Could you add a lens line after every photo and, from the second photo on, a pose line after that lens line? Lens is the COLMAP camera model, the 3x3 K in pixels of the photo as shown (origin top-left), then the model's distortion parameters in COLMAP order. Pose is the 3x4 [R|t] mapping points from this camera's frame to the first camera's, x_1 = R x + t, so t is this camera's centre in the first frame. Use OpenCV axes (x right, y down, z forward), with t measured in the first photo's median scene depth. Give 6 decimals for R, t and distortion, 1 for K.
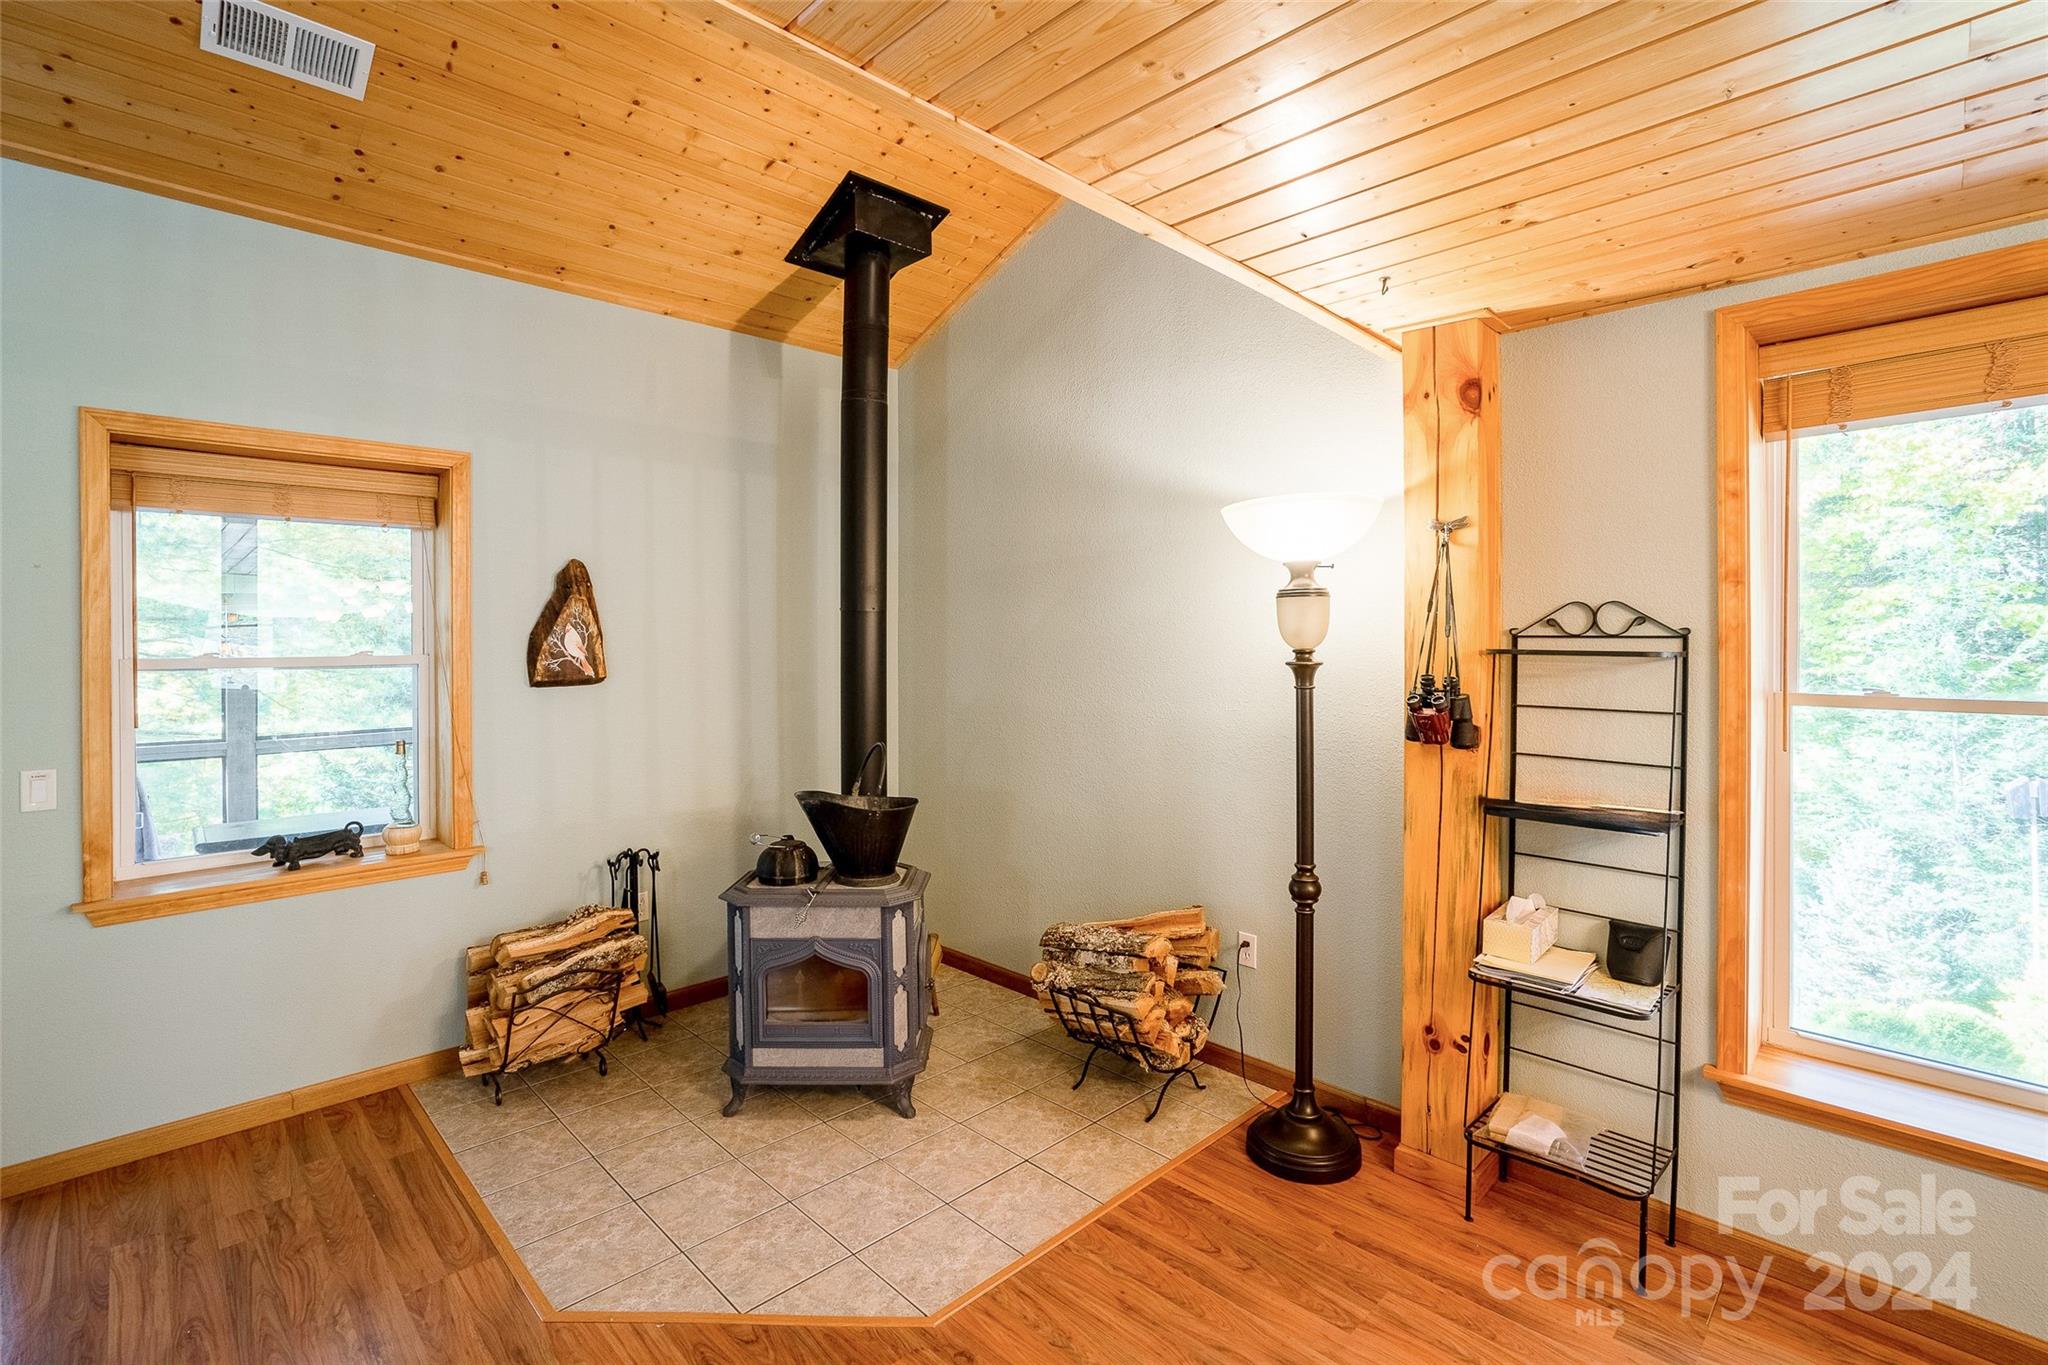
lens RADIAL K [[962.8, 0, 1034.4], [0, 962.8, 649.2], [0, 0, 1]] dist [-0.022223, 0.004018]
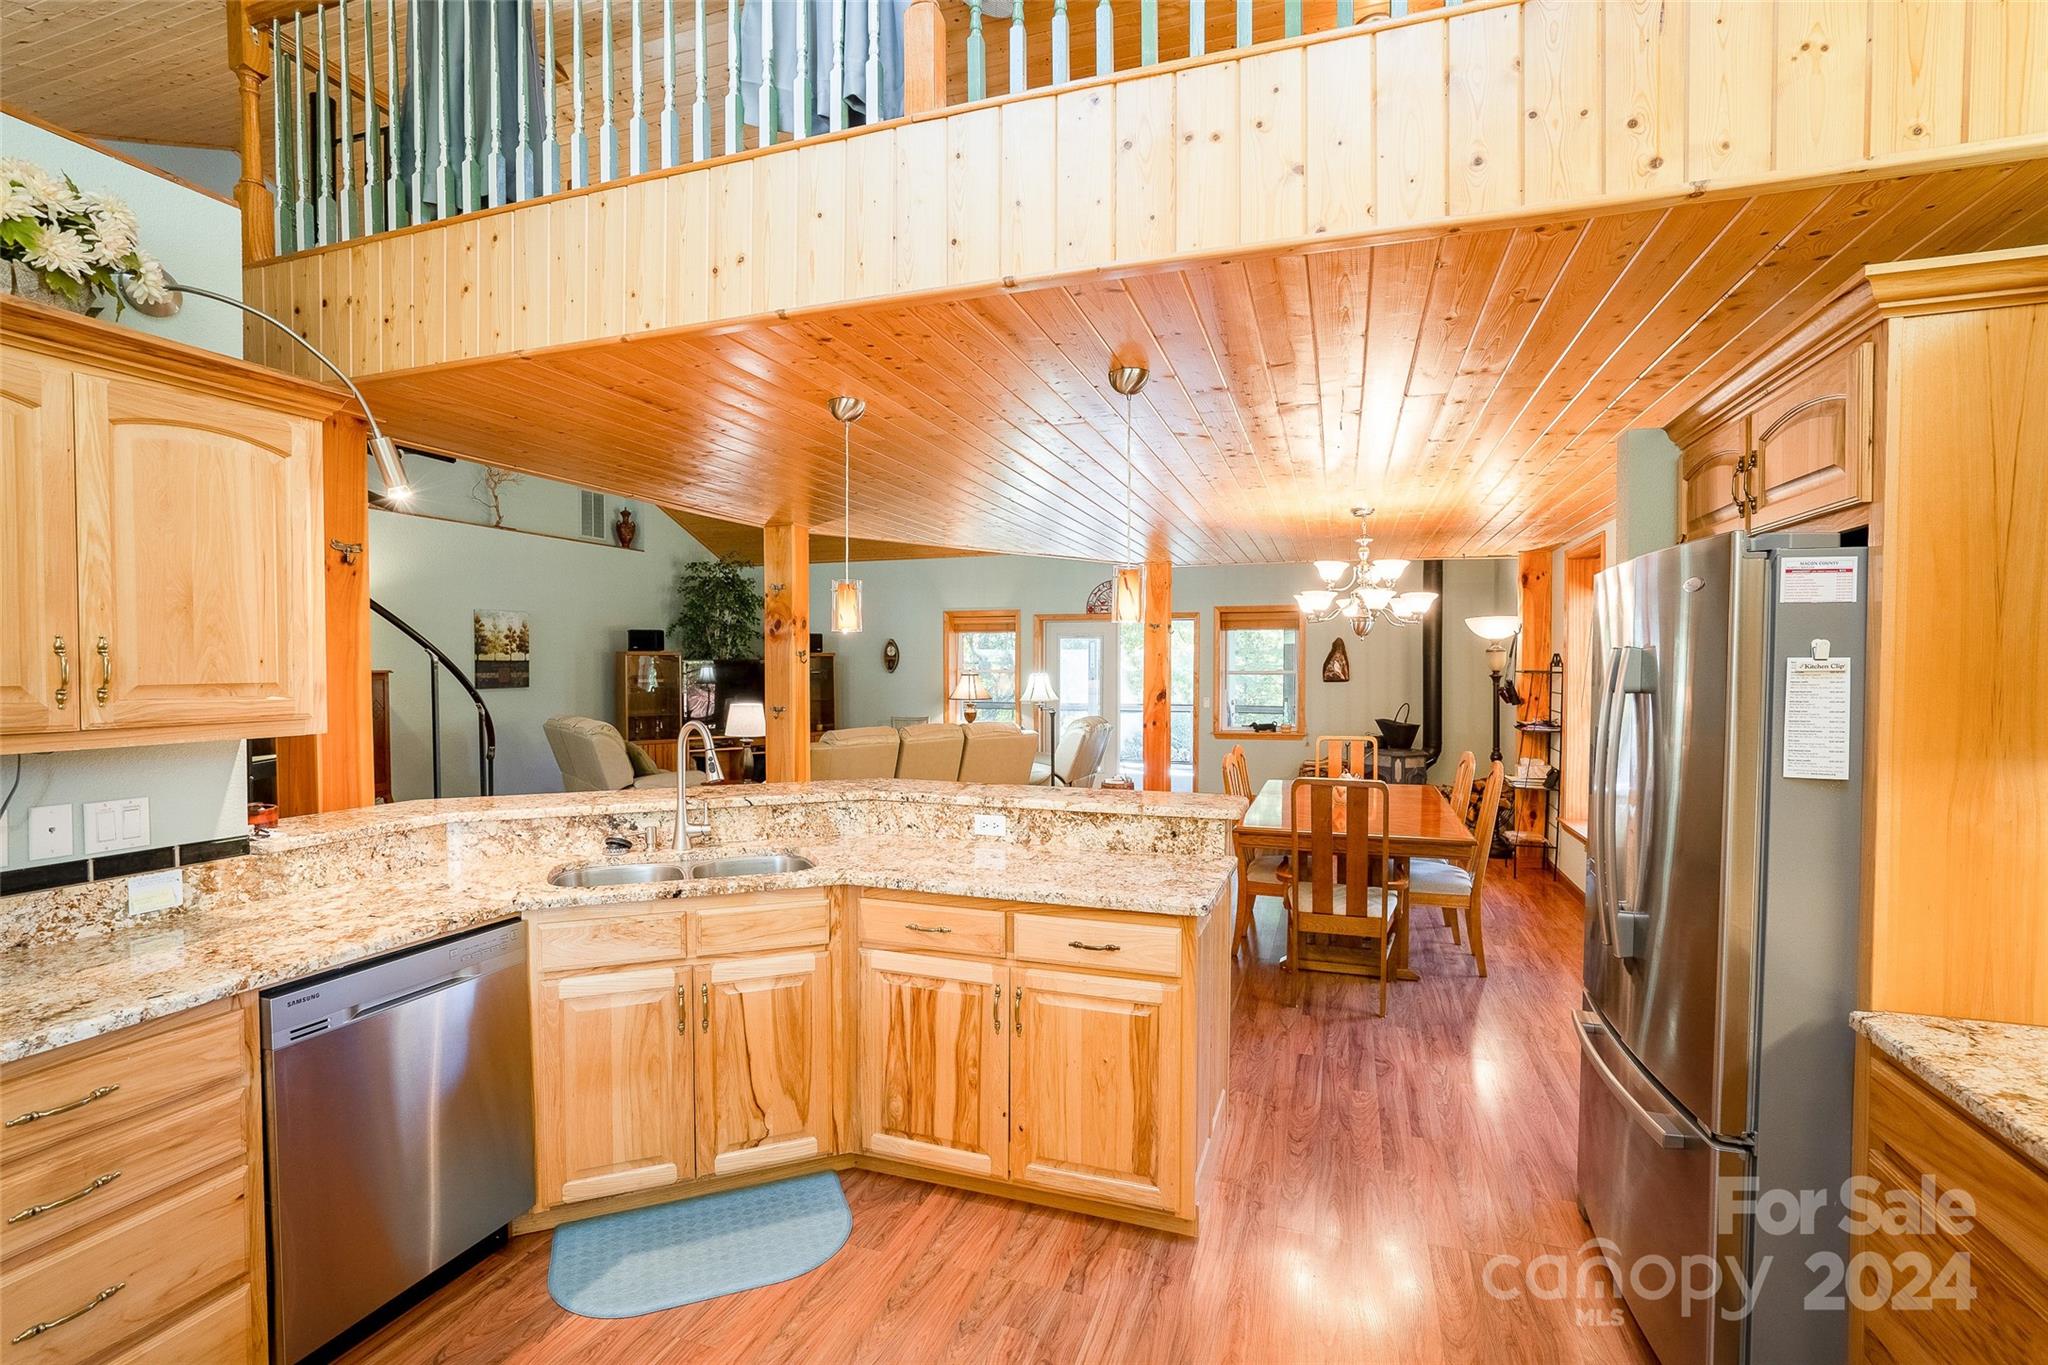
lens RADIAL K [[938.1, 0, 1015.0], [0, 938.1, 691.9], [0, 0, 1]] dist [-0.039425, 0.018331]
pose [[0.452507, 0.026224, -0.891375, 2.008847], [-0.010381, 0.999655, 0.024140, 0.013604], [0.891701, -0.001670, 0.452623, -1.439002]]
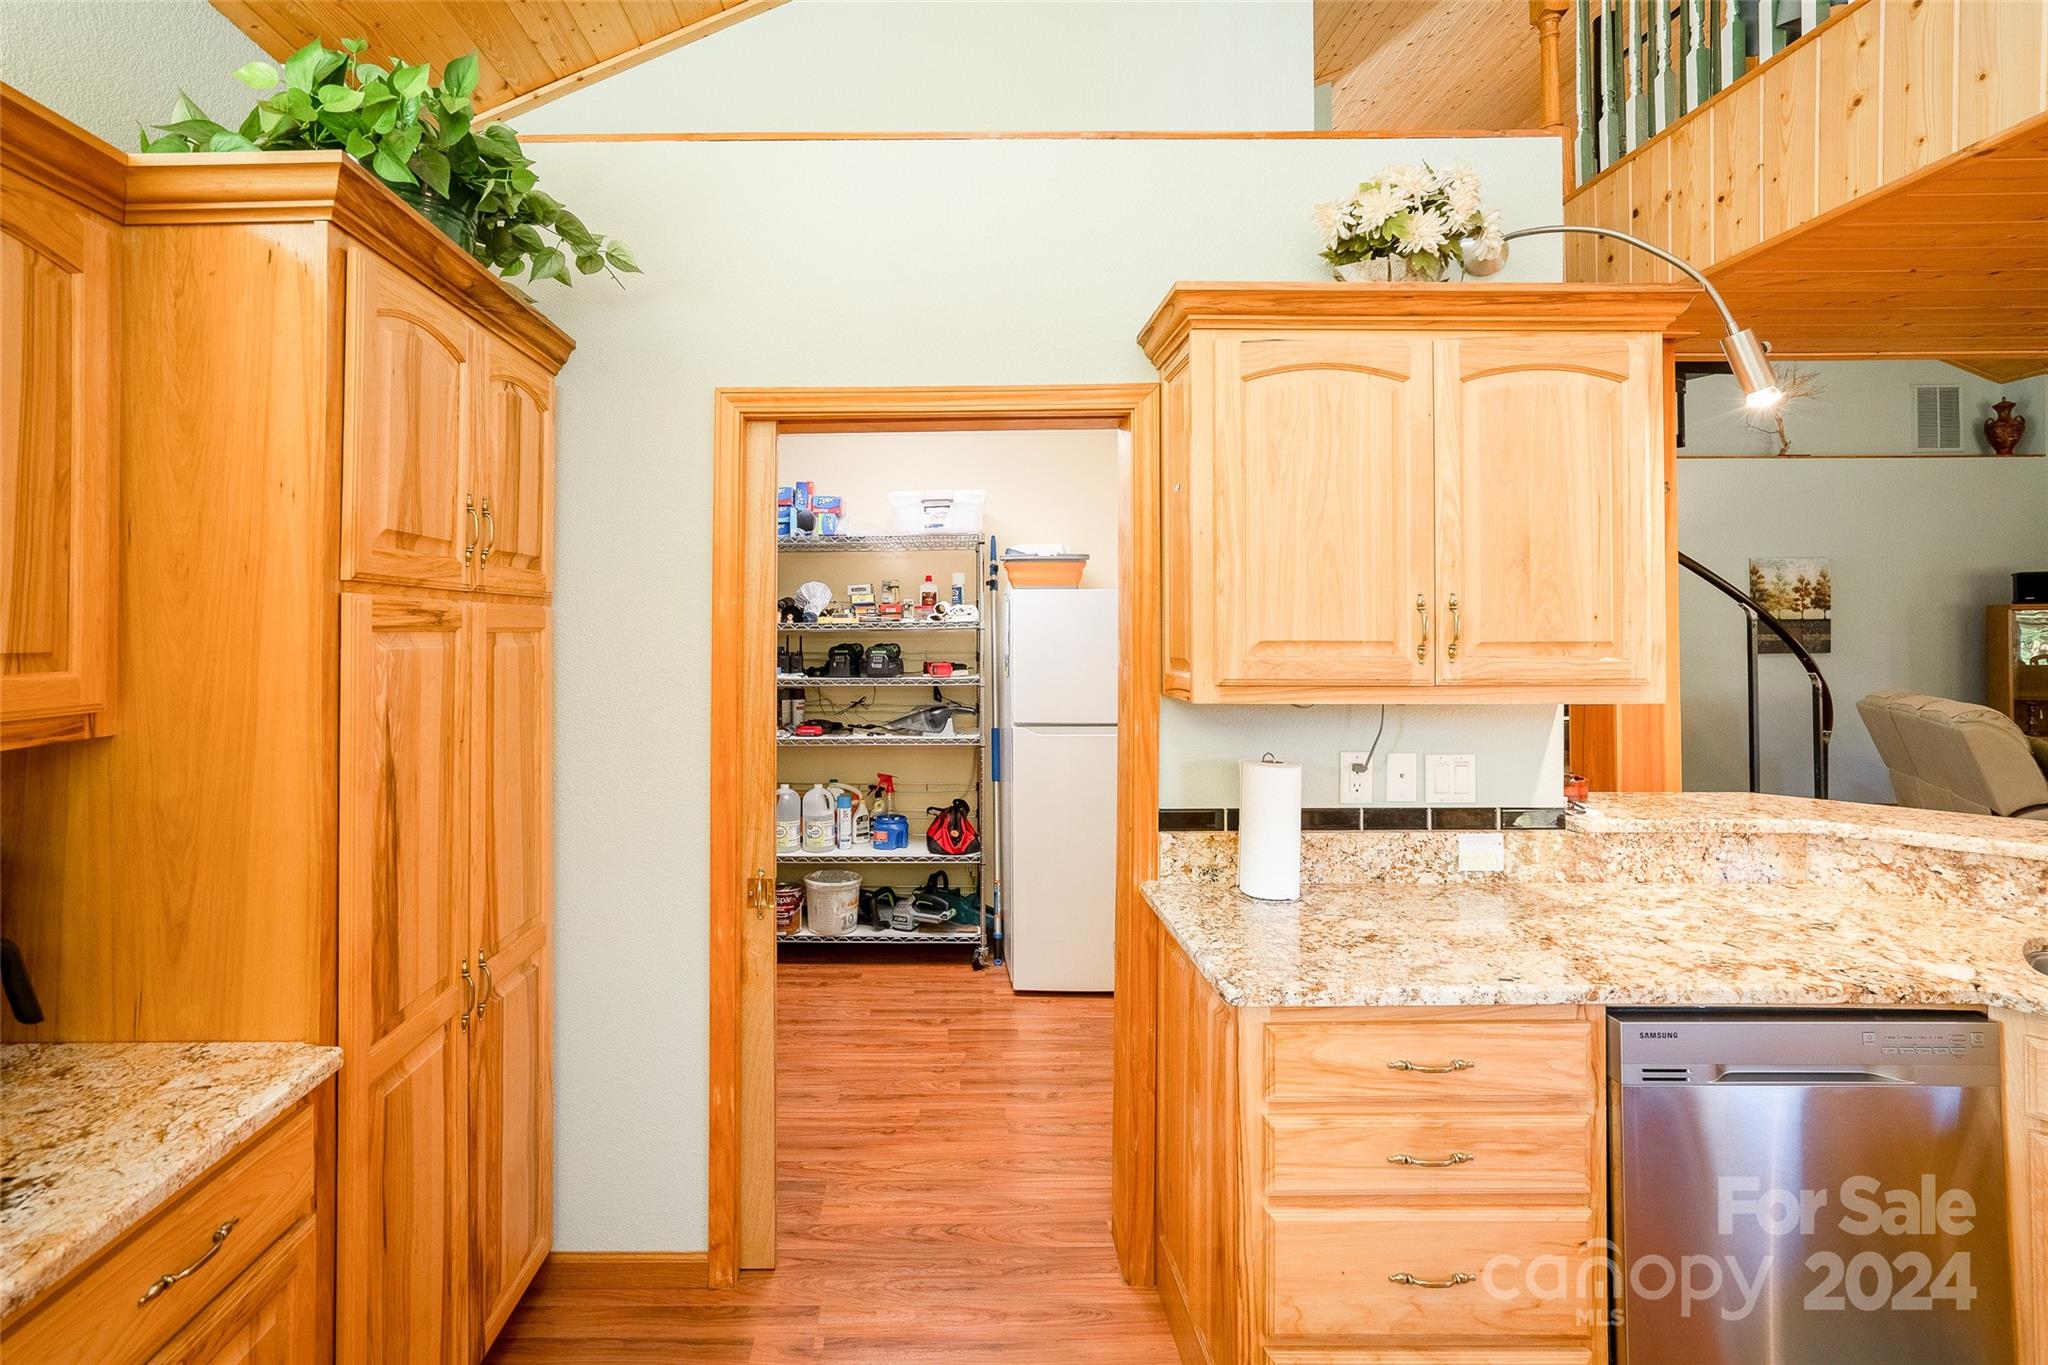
lens RADIAL K [[938.1, 0, 922.4], [0, 938.1, 613.9], [0, 0, 1]] dist [-0.039425, 0.018331]
pose [[-0.694791, -0.009000, -0.719155, 1.876167], [-0.006259, 0.999959, -0.006468, 0.017997], [0.719184, 0.000007, -0.694819, -1.532019]]
